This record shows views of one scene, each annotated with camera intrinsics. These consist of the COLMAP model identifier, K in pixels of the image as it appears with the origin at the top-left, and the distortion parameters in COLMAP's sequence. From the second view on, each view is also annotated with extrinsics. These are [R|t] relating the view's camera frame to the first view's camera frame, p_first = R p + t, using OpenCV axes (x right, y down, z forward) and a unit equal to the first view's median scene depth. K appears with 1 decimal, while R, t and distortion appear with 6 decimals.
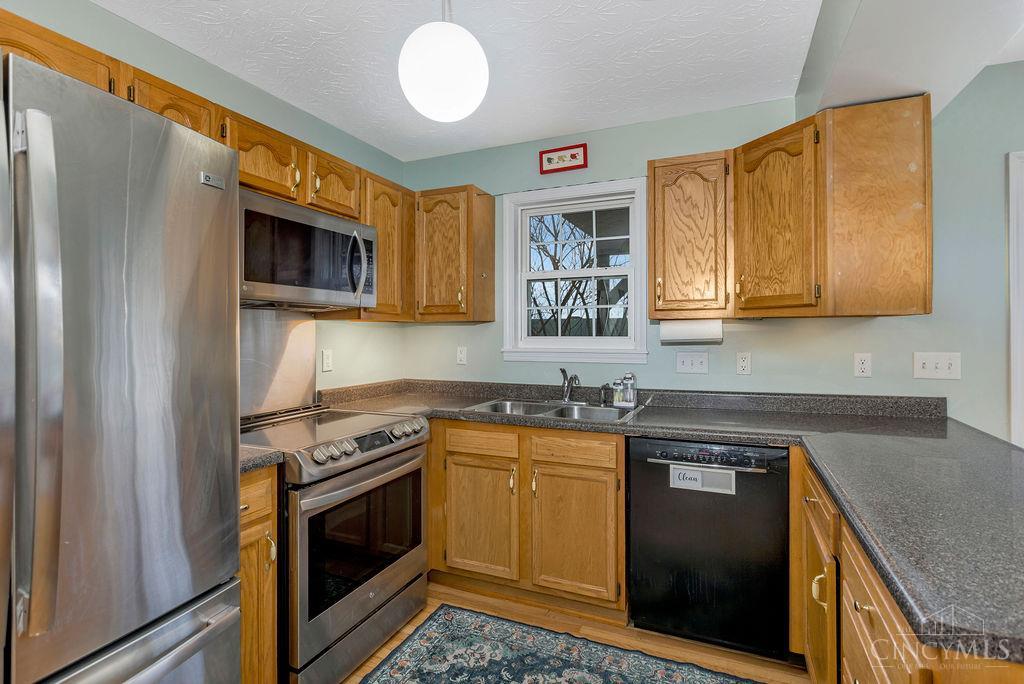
lens RADIAL K [[495.6, 0, 514.6], [0, 495.6, 332.4], [0, 0, 1]] dist [0.003355, 0.000124]
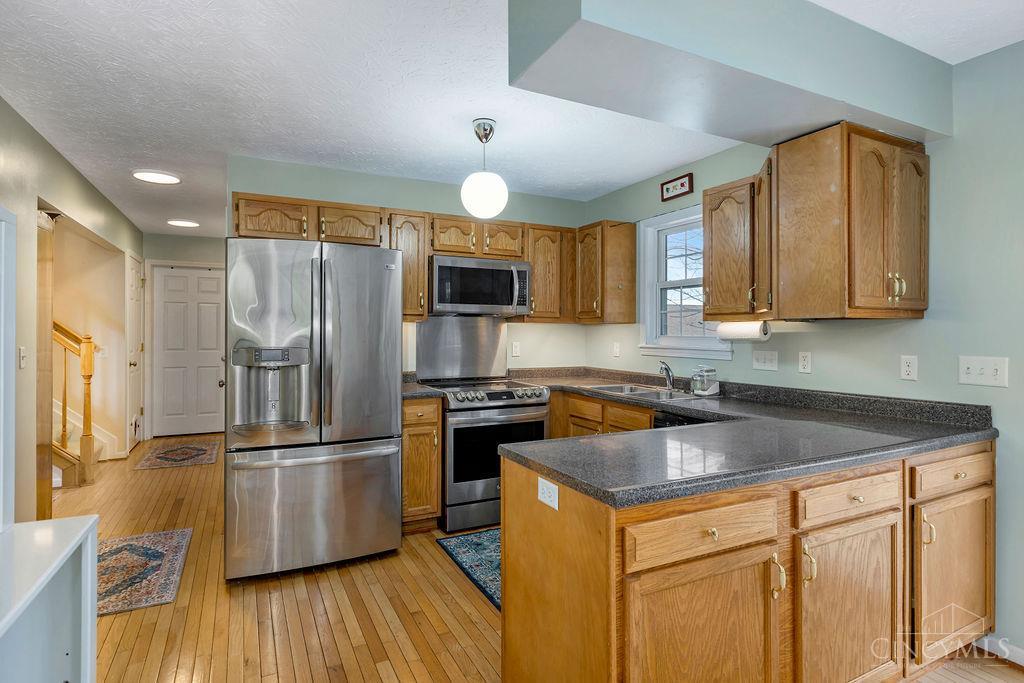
lens RADIAL K [[532.8, 0, 513.2], [0, 532.8, 335.9], [0, 0, 1]] dist [-0.001076, 0.000252]
pose [[0.767276, 0.013001, -0.641185, 0.722253], [-0.007990, 0.999911, 0.010714, -0.001945], [0.641267, -0.003098, 0.767311, -0.281209]]
